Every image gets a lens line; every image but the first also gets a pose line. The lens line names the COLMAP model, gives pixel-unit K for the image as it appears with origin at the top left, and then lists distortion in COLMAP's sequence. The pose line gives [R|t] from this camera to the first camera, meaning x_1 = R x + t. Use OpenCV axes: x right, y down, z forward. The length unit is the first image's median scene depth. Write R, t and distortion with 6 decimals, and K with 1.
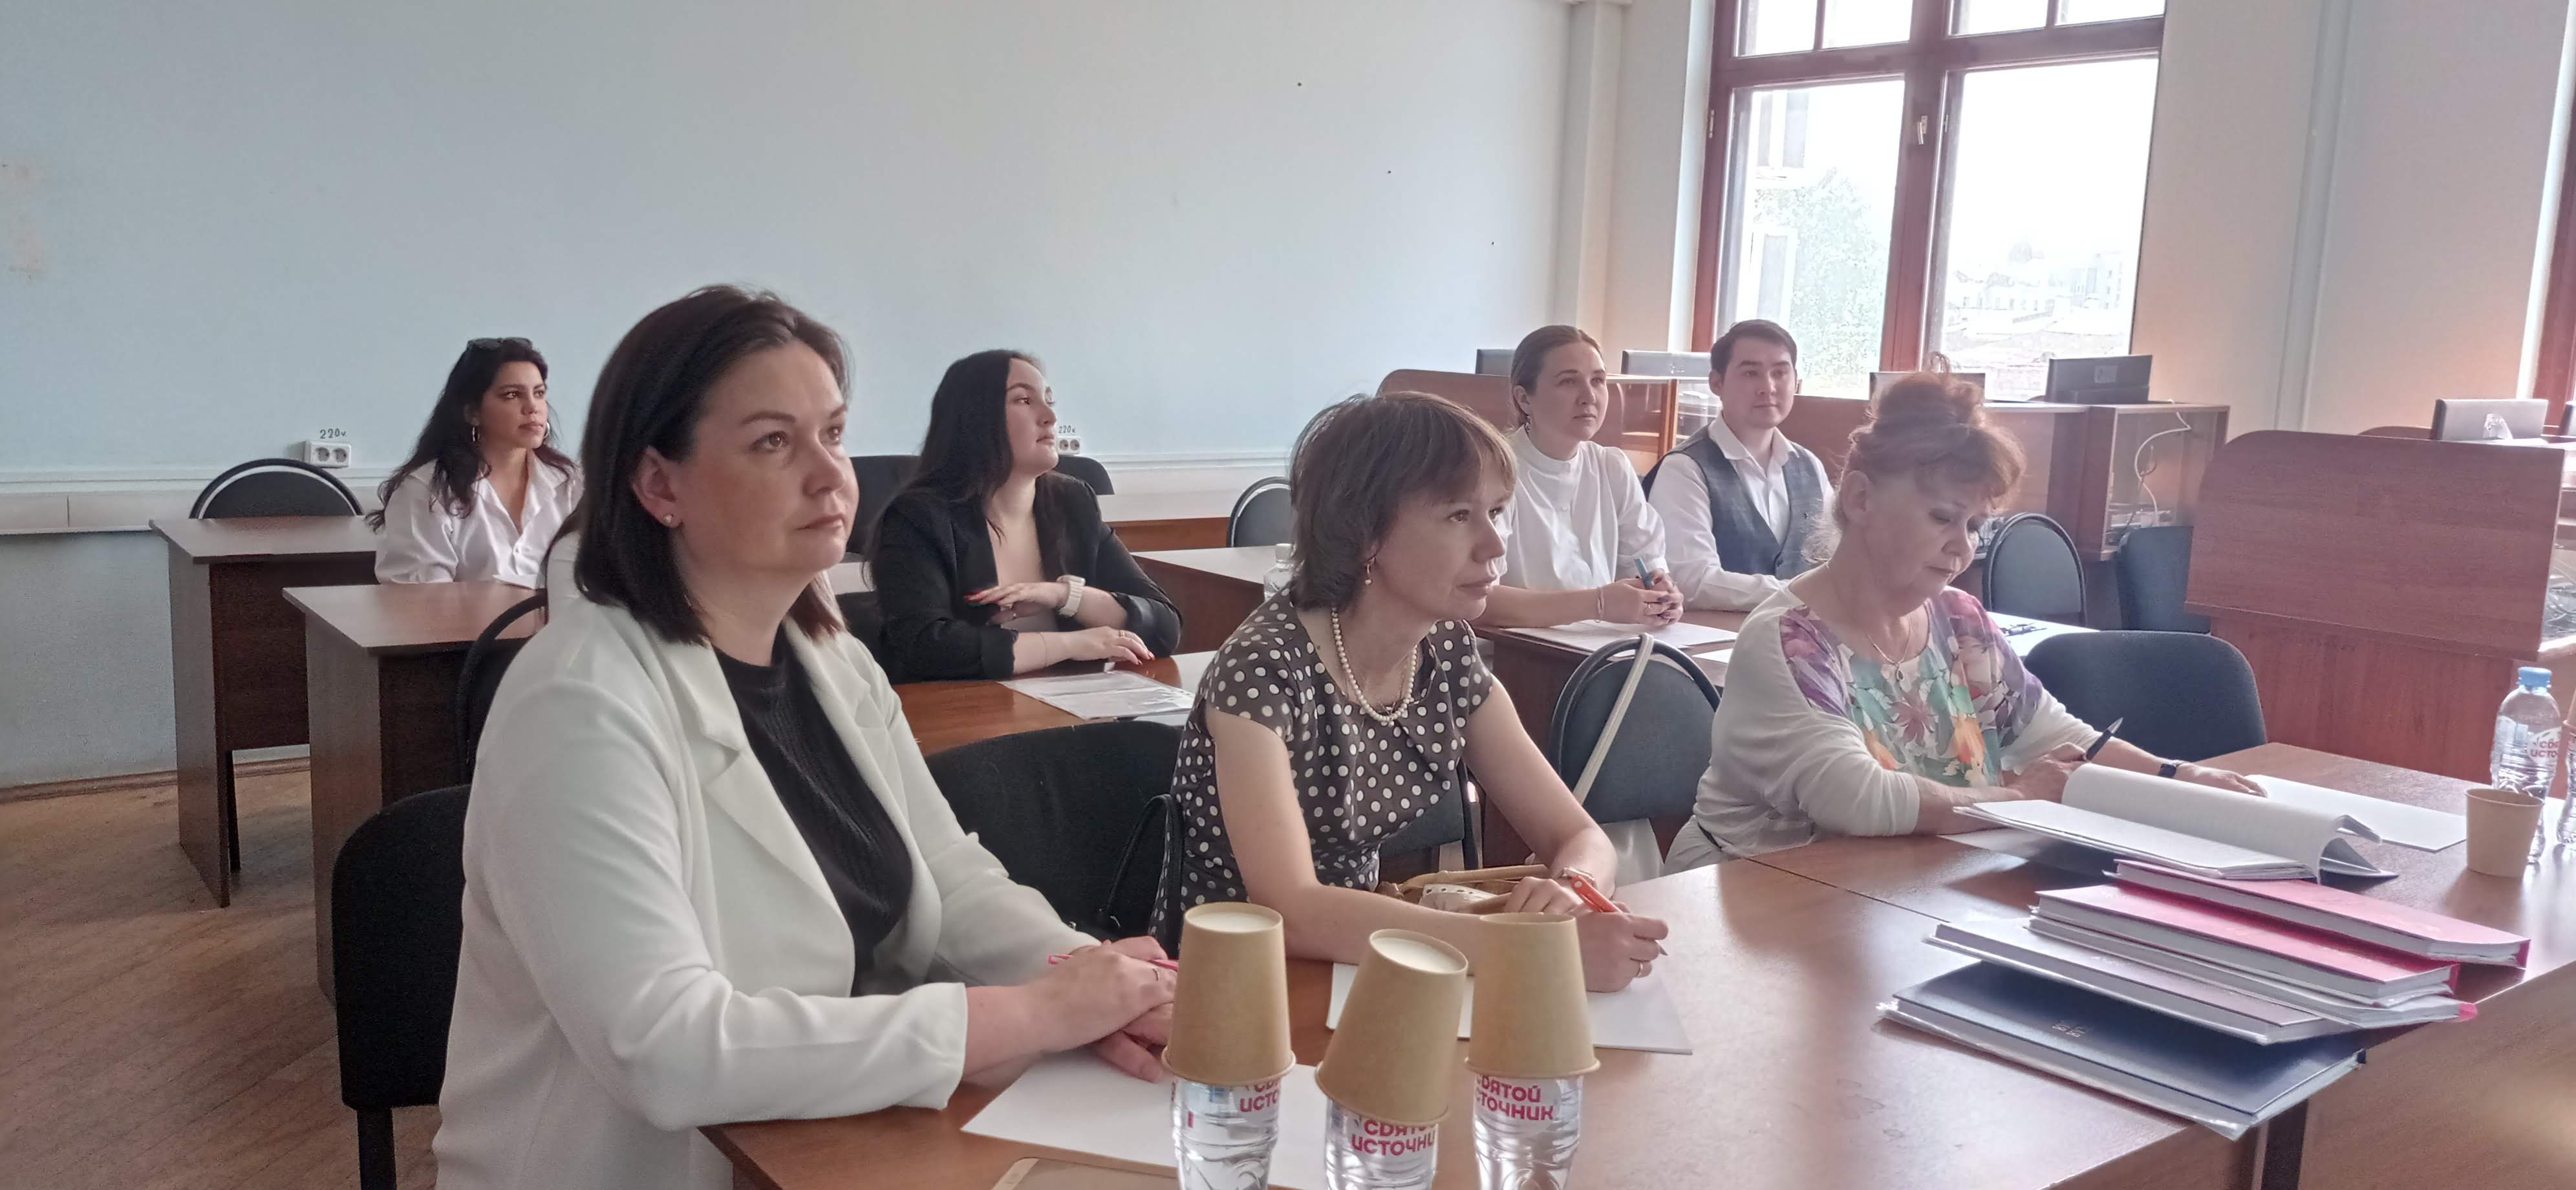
lens RADIAL K [[1909.3, 0, 1288.0], [0, 1909.3, 595.0], [0, 0, 1]] dist [0.049835, -0.049805]
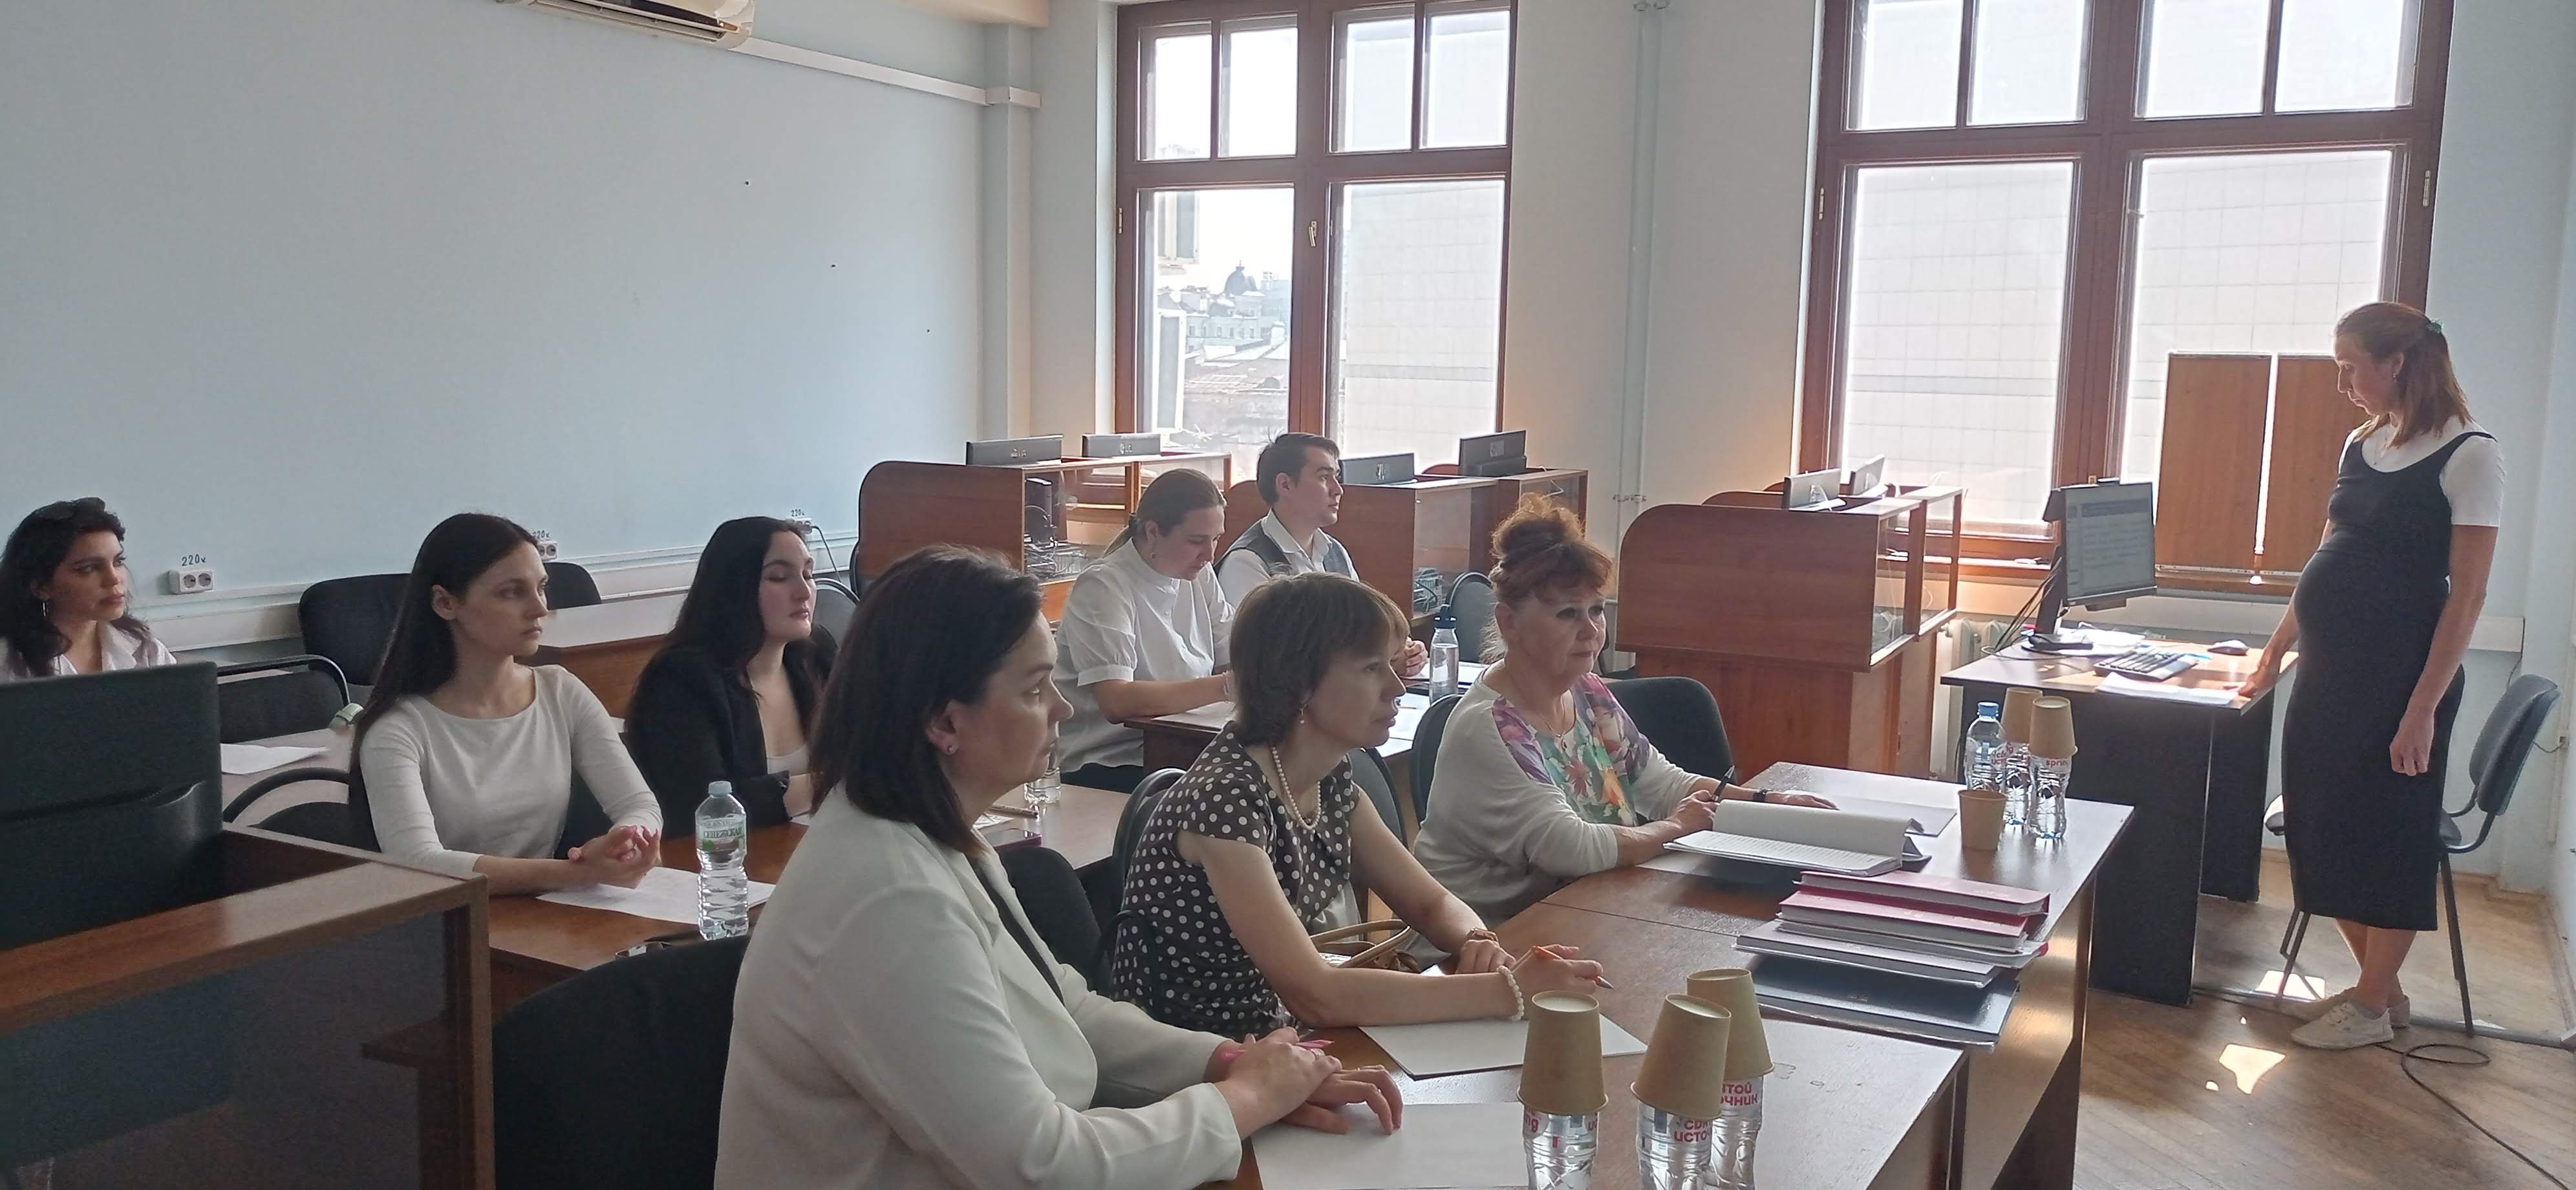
lens RADIAL K [[1909.3, 0, 1288.0], [0, 1909.3, 595.0], [0, 0, 1]] dist [0.049835, -0.049805]
pose [[0.931160, -0.066461, 0.358503, -0.366987], [0.074380, 0.997195, -0.008327, -0.071664], [-0.356944, 0.034419, 0.933491, -0.151912]]
